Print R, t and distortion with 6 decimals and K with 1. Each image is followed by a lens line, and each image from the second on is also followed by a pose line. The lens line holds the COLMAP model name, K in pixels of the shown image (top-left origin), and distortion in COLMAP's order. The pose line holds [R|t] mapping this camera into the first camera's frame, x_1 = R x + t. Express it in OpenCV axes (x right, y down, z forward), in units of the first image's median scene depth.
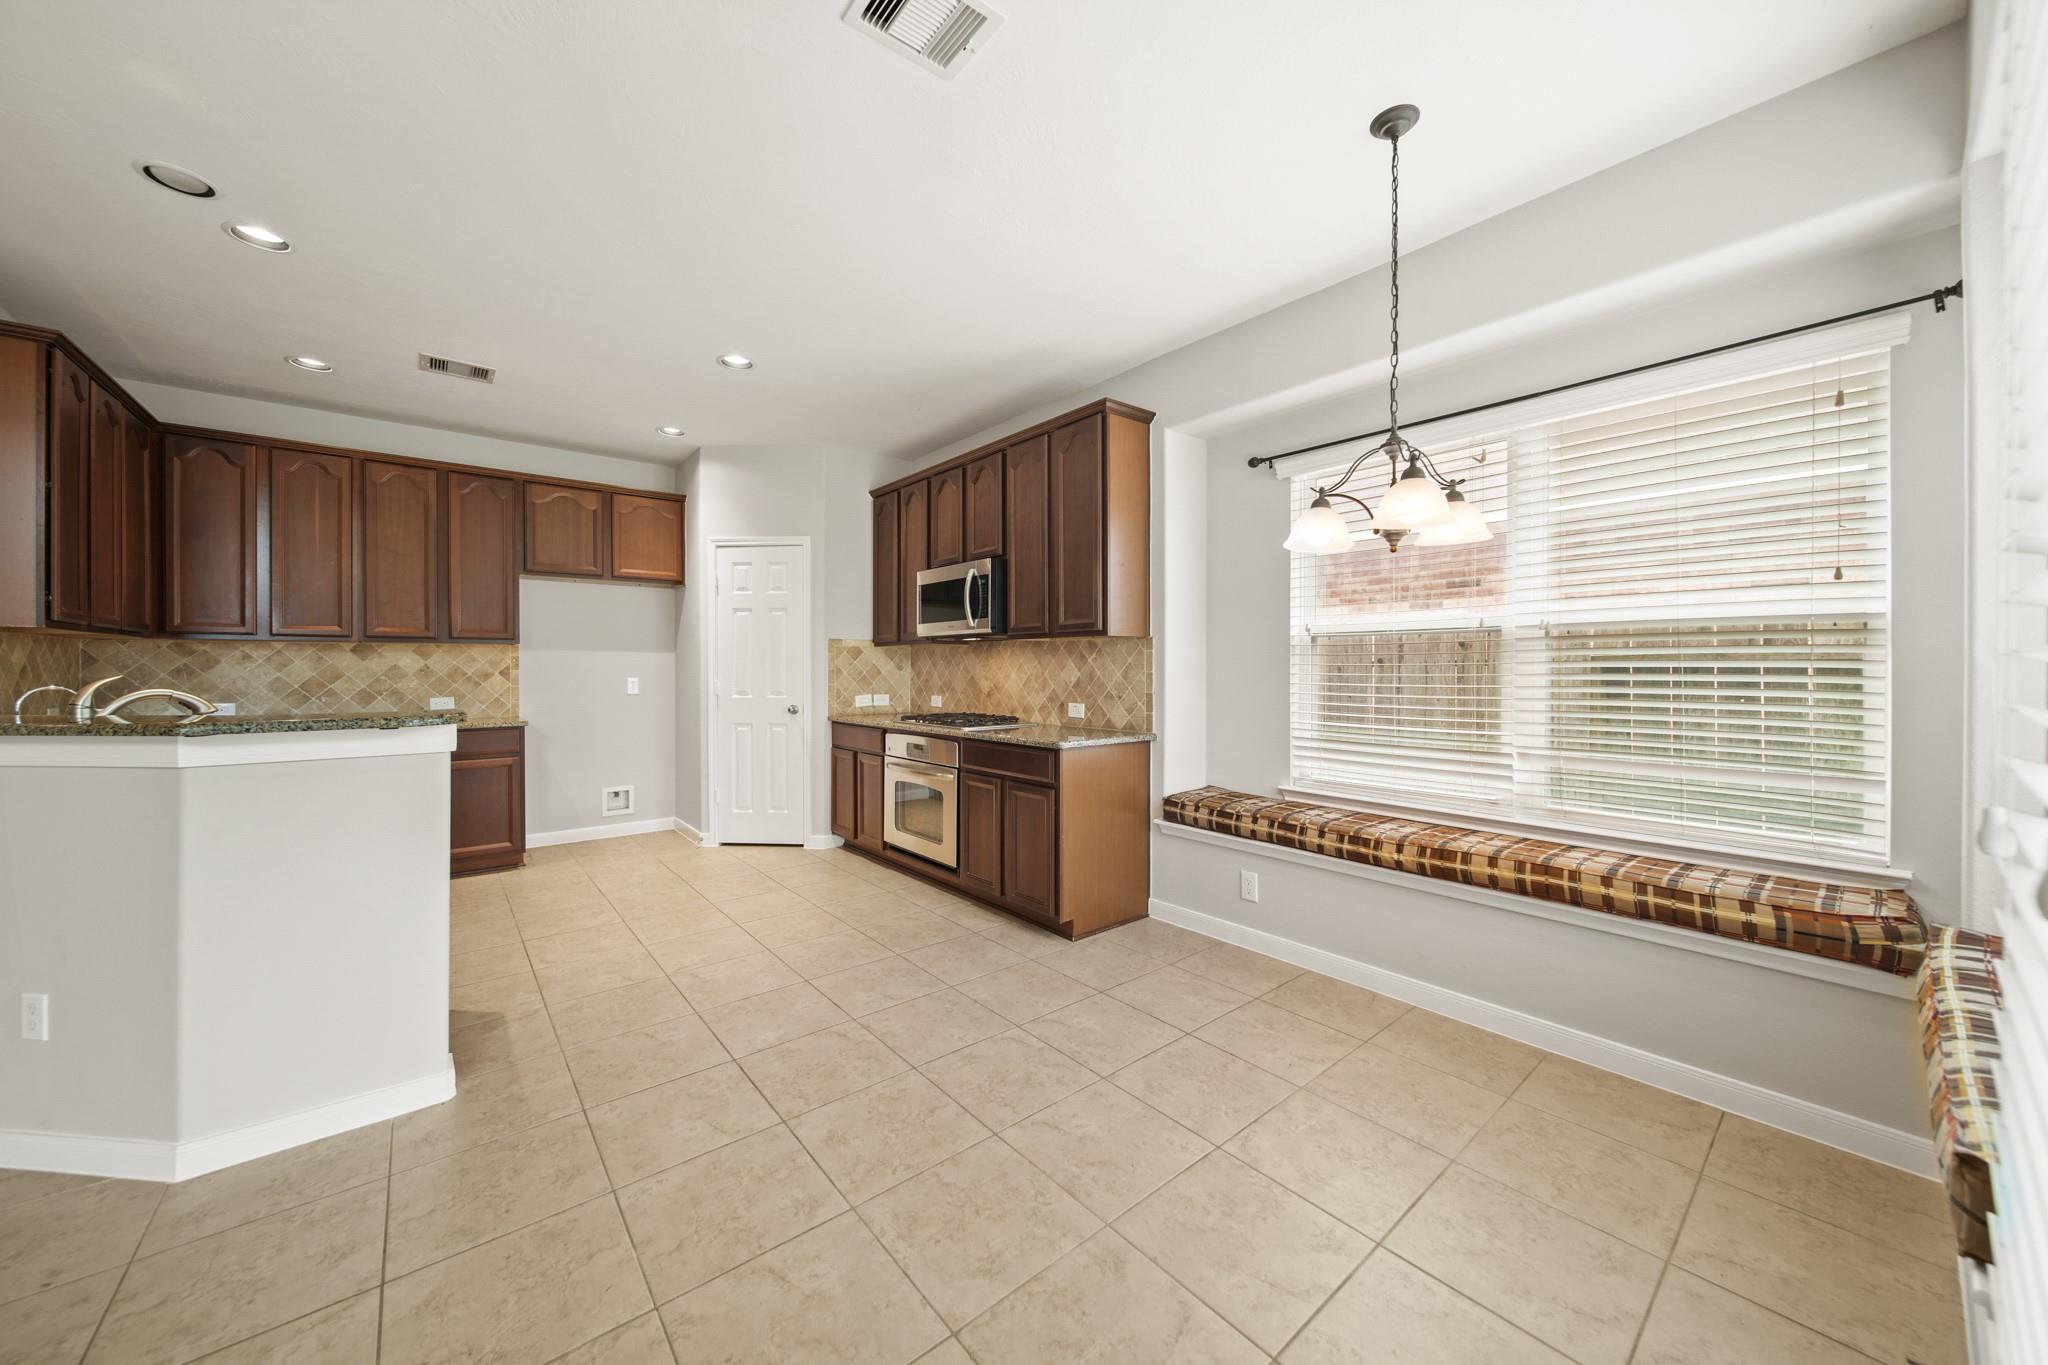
lens RADIAL K [[725.2, 0, 1026.4], [0, 725.2, 665.5], [0, 0, 1]] dist [-0.002603, -0.000271]
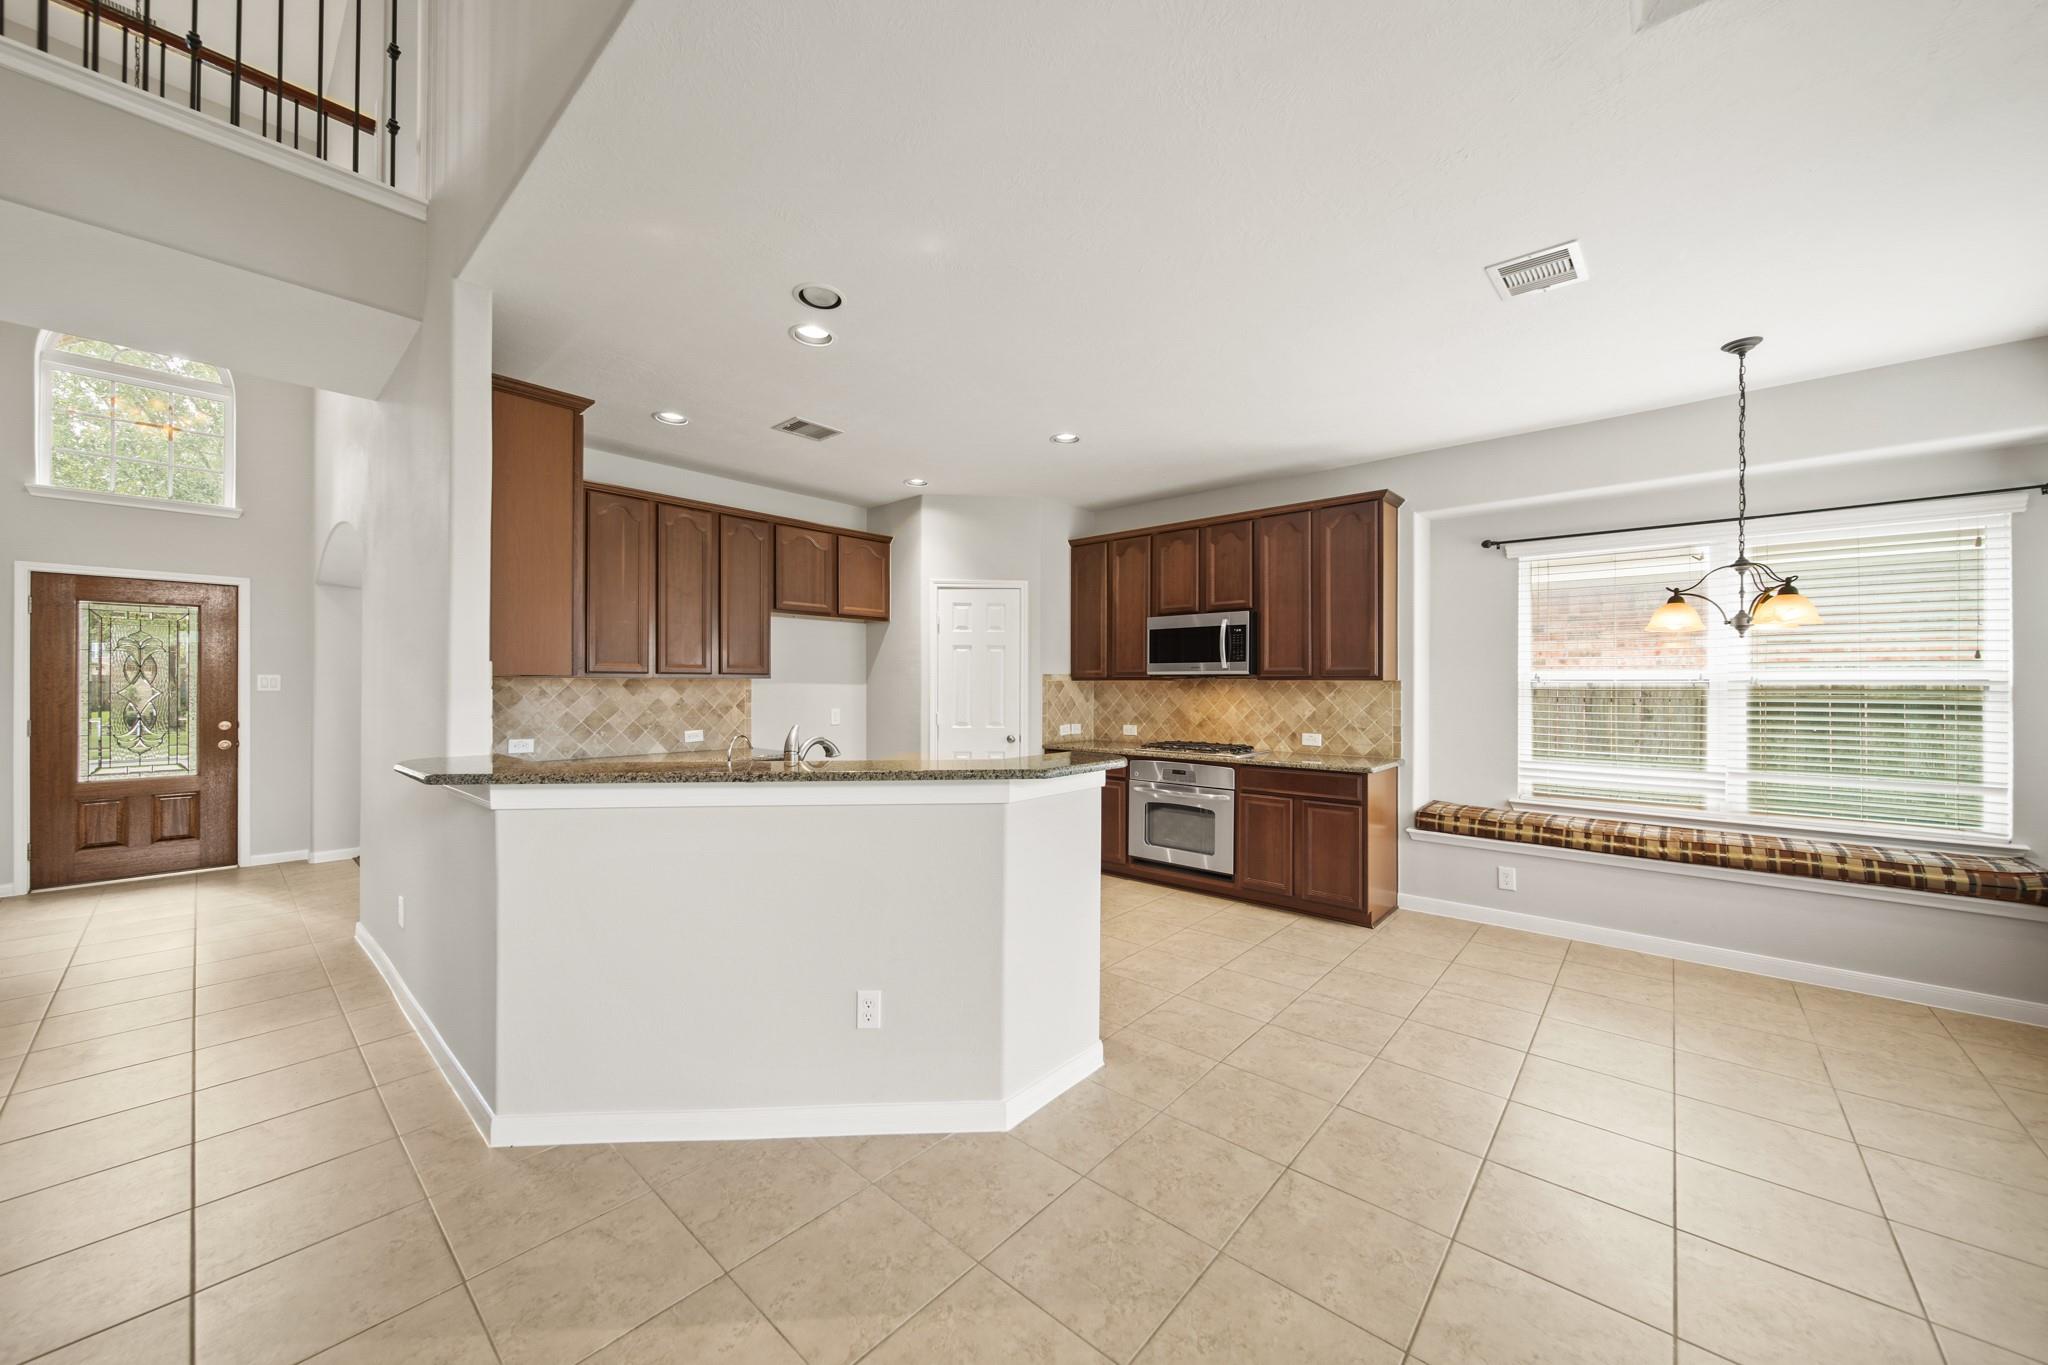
lens RADIAL K [[734.0, 0, 1023.0], [0, 734.0, 677.9], [0, 0, 1]] dist [-0.002515, -0.000655]
pose [[0.988627, 0.004869, 0.150309, -0.588045], [-0.004180, 0.999979, -0.004905, -0.031909], [-0.150330, 0.004221, 0.988627, -0.122899]]
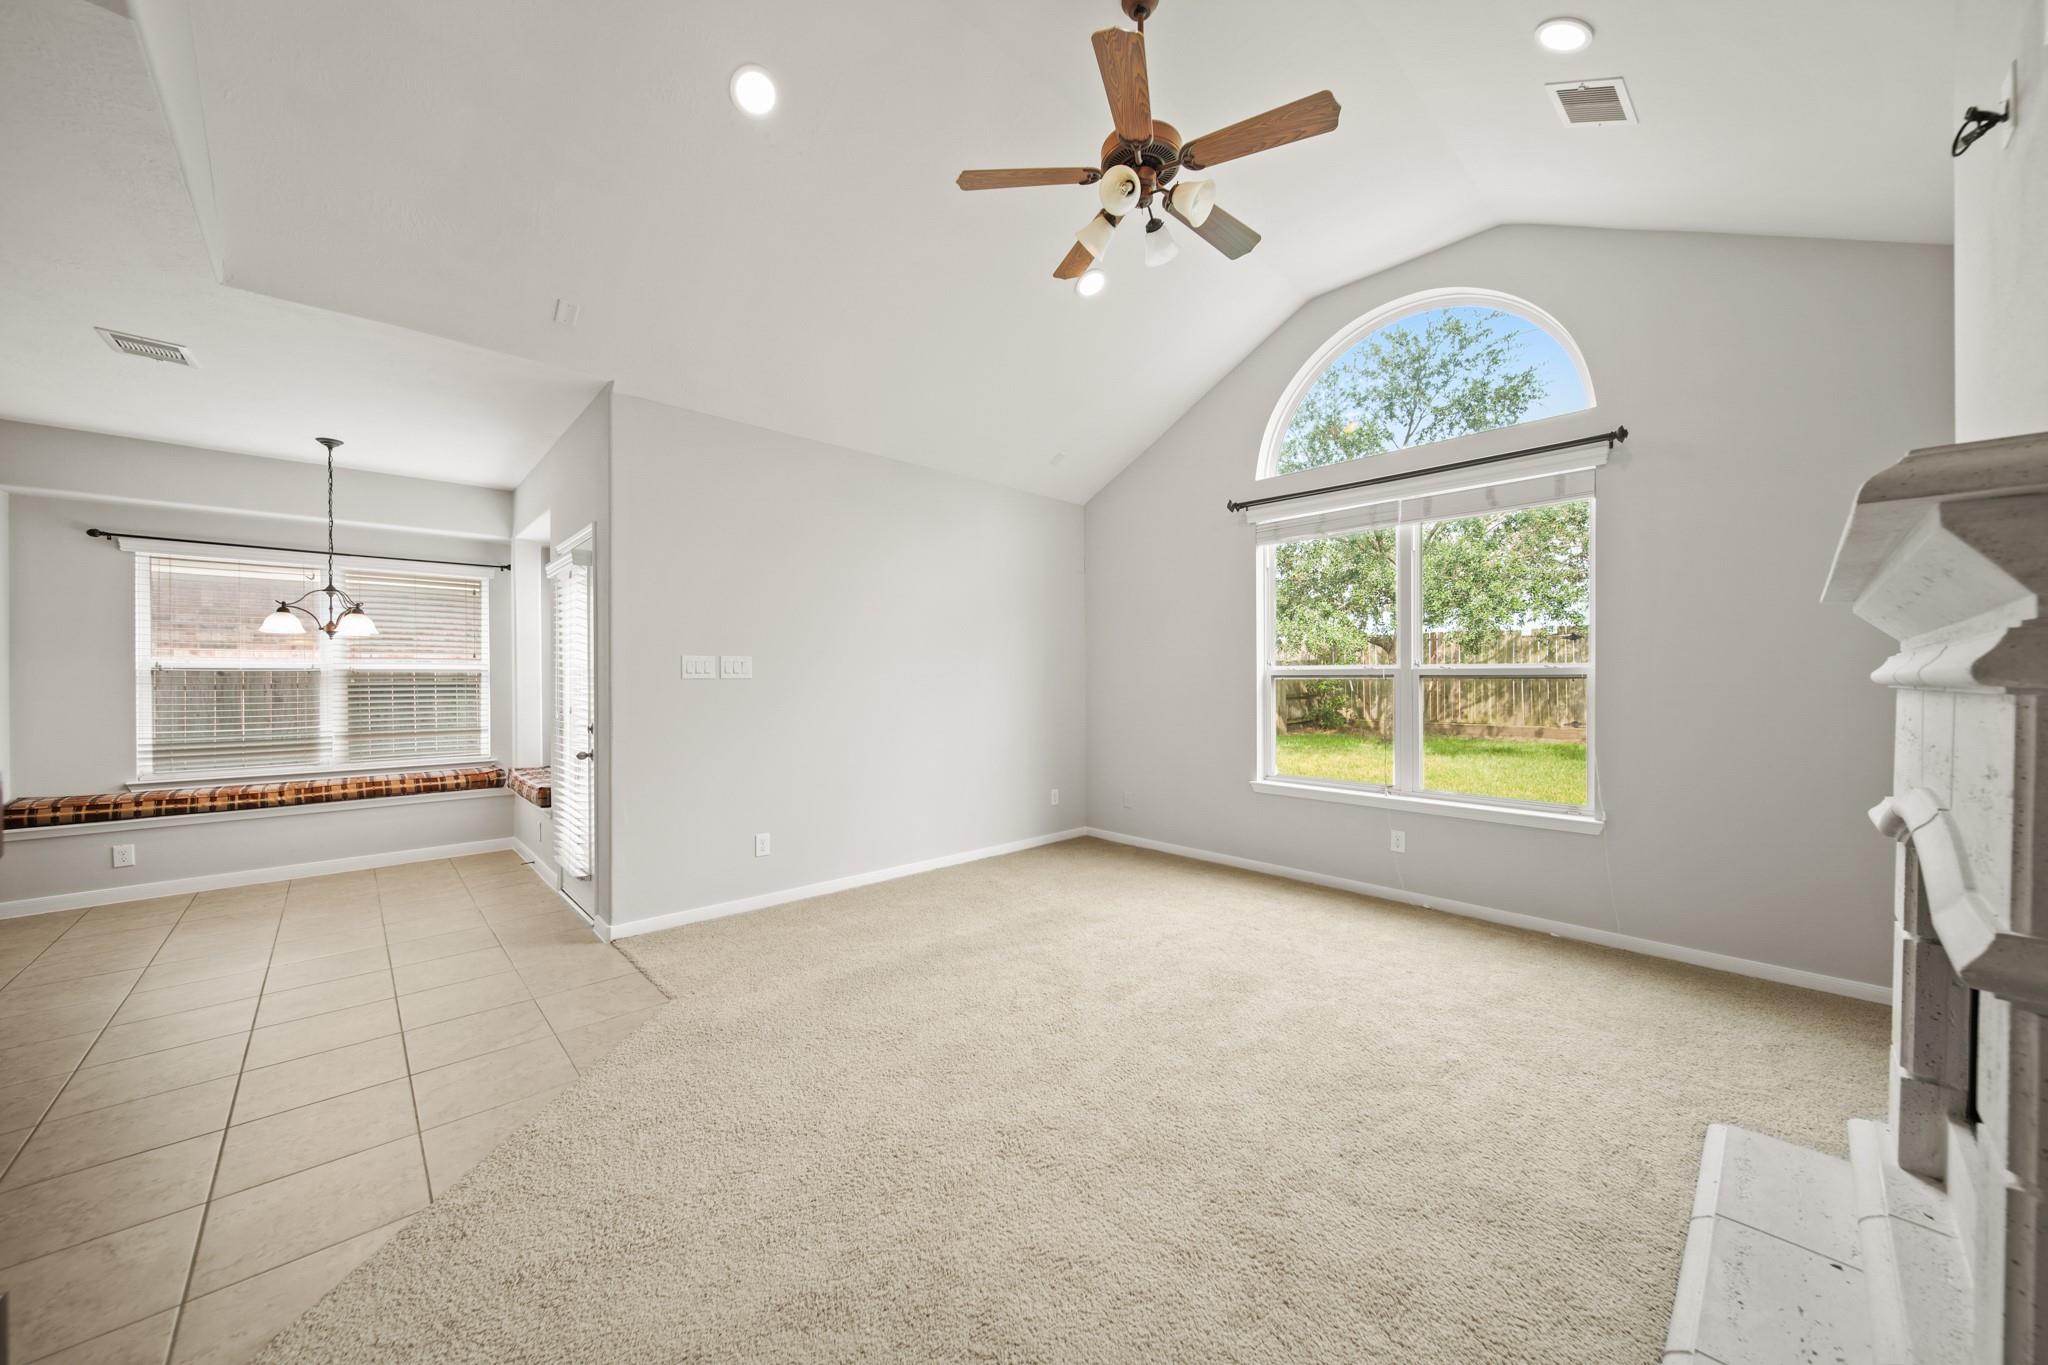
lens RADIAL K [[722.3, 0, 1024.0], [0, 722.3, 682.5], [0, 0, 1]] dist [-0.000095, -0.001645]
pose [[-0.058068, -0.006750, 0.998290, -0.903236], [0.001624, 0.999975, 0.006855, -0.020289], [-0.998311, 0.002019, -0.058055, -0.480684]]
